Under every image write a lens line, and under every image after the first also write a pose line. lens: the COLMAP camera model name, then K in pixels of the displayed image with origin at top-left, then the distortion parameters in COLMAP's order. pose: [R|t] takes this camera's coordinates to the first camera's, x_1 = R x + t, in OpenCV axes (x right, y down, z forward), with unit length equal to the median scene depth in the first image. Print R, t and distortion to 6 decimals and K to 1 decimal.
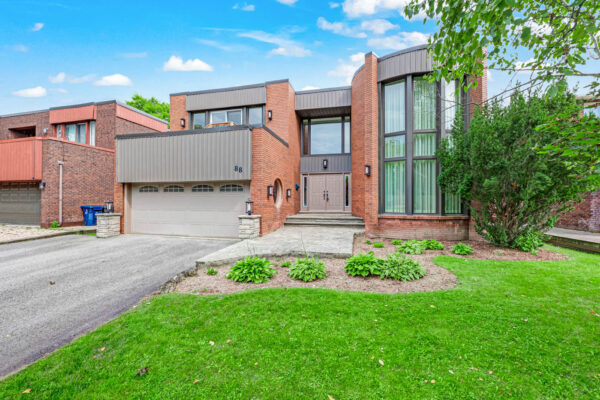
lens RADIAL K [[252.4, 0, 299.5], [0, 252.4, 204.6], [0, 0, 1]] dist [-0.011460, -0.000090]
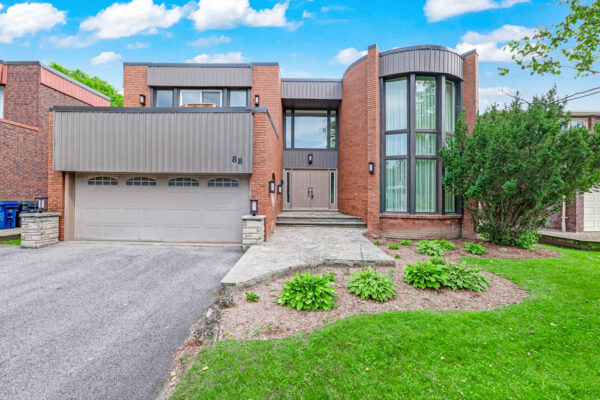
lens RADIAL K [[250.5, 0, 300.0], [0, 250.5, 200.0], [0, 0, 1]] dist [-0.010759, -0.000106]
pose [[0.972037, 0.008937, 0.234657, -0.220599], [-0.009037, 0.999959, -0.000648, -0.010209], [-0.234653, -0.001491, 0.972078, 0.145418]]
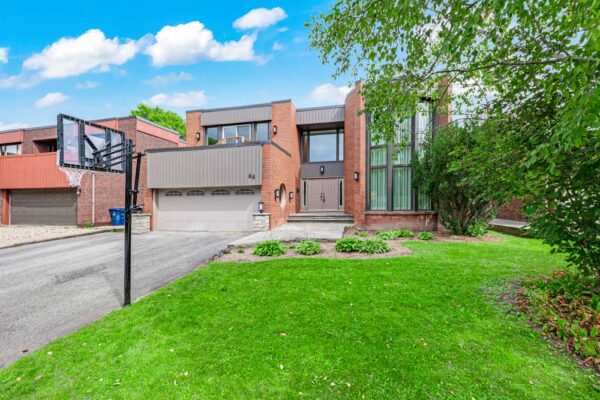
lens RADIAL K [[257.3, 0, 302.2], [0, 257.3, 201.8], [0, 0, 1]] dist [-0.006088, -0.000222]
pose [[0.999758, -0.012931, 0.017783, -0.015474], [0.013354, 0.999625, -0.023912, 0.017900], [-0.017467, 0.024144, 0.999556, -0.255058]]
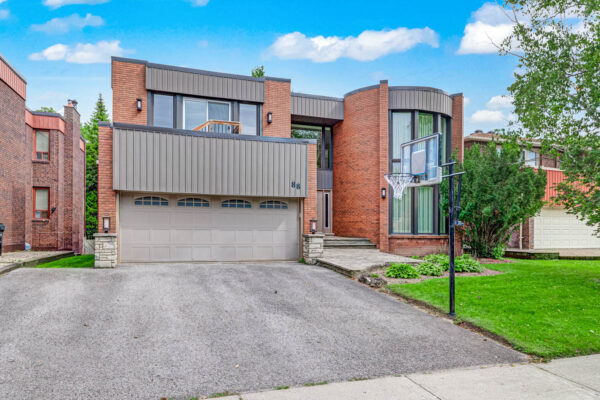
lens RADIAL K [[431.5, 0, 301.6], [0, 431.5, 233.0], [0, 0, 1]] dist [0.007118, 0.000687]
pose [[0.836860, 0.002081, 0.547412, -1.035786], [-0.004679, 0.999983, 0.003352, 0.028740], [-0.547396, -0.005366, 0.836856, -0.333941]]
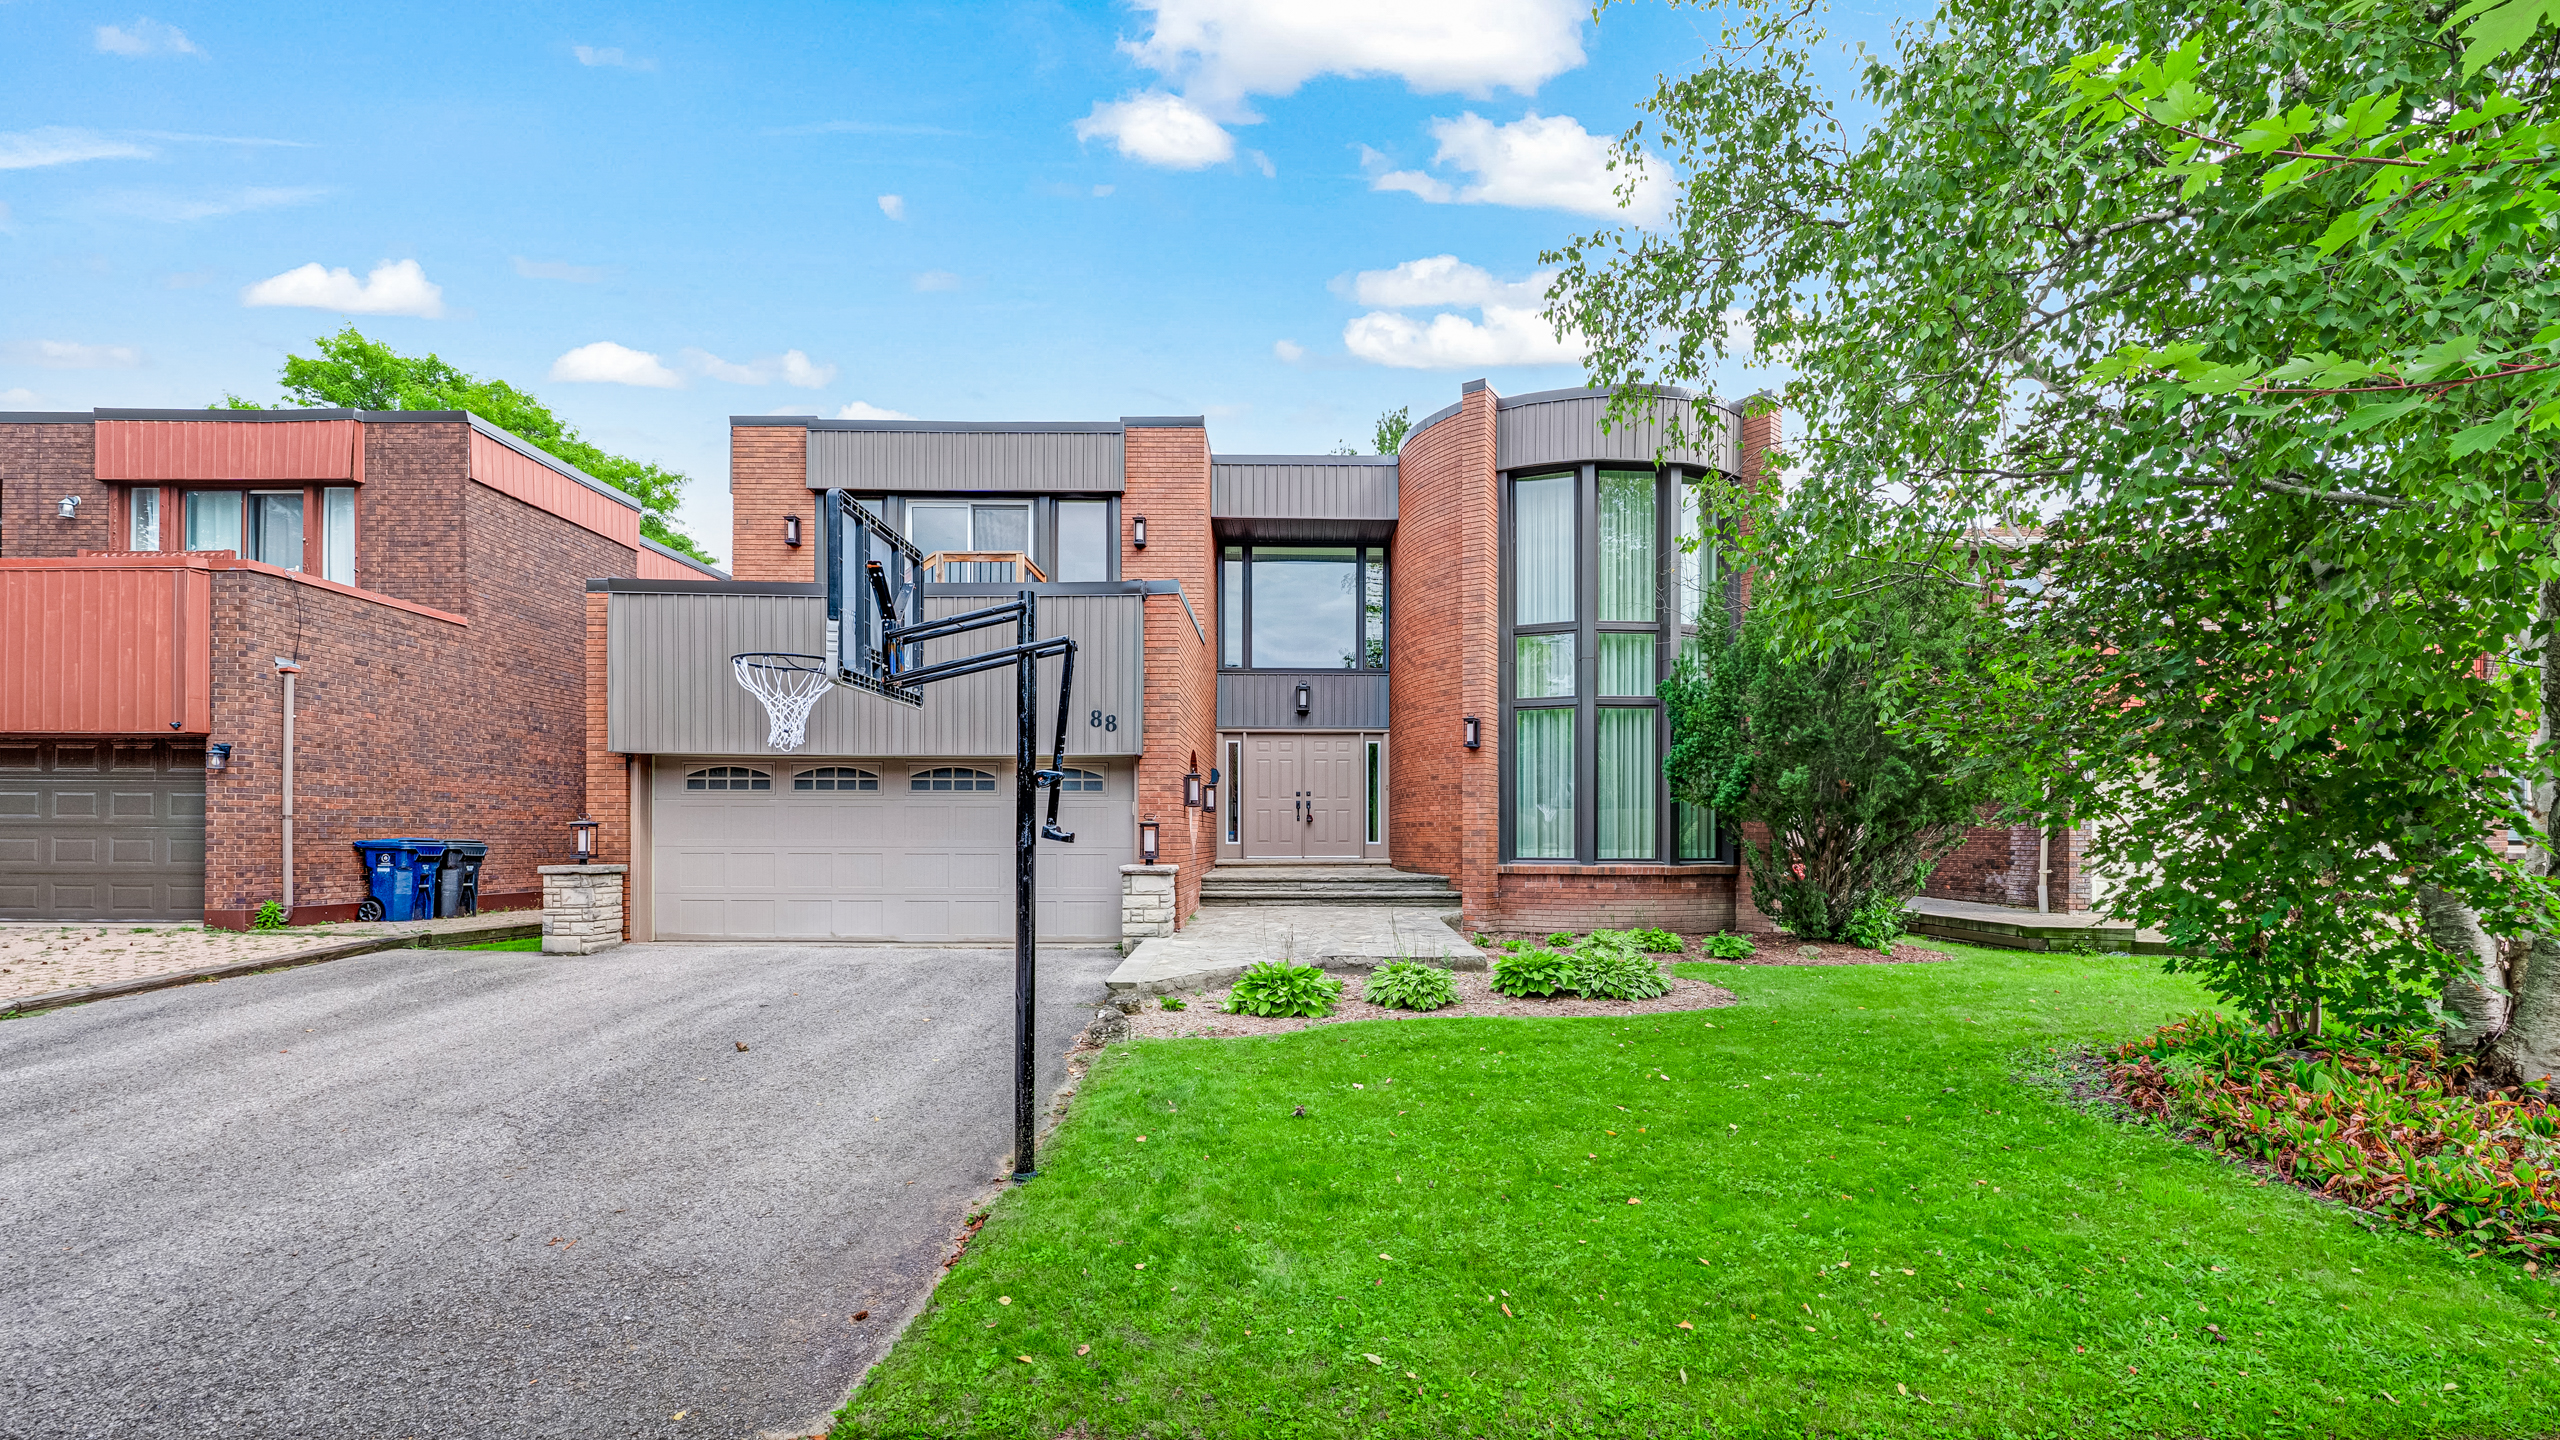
lens RADIAL K [[1100.4, 0, 1301.3], [0, 1100.4, 848.1], [0, 0, 1]] dist [-0.008766, -0.000021]
pose [[0.967416, -0.001461, 0.253187, -0.330851], [0.001746, 0.999998, -0.000901, 0.019641], [-0.253186, 0.001314, 0.967417, -0.373841]]
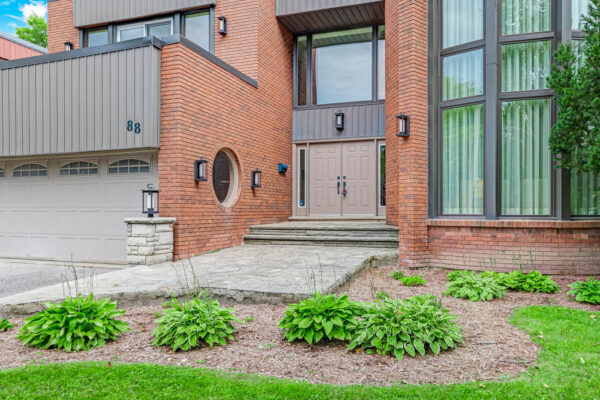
lens RADIAL K [[463.4, 0, 298.6], [0, 463.4, 214.8], [0, 0, 1]] dist [0.004333, 0.003583]
pose [[0.994294, -0.000709, -0.106671, 0.171899], [0.000502, 0.999998, -0.001967, 0.034932], [0.106672, 0.001902, 0.994292, 0.108871]]
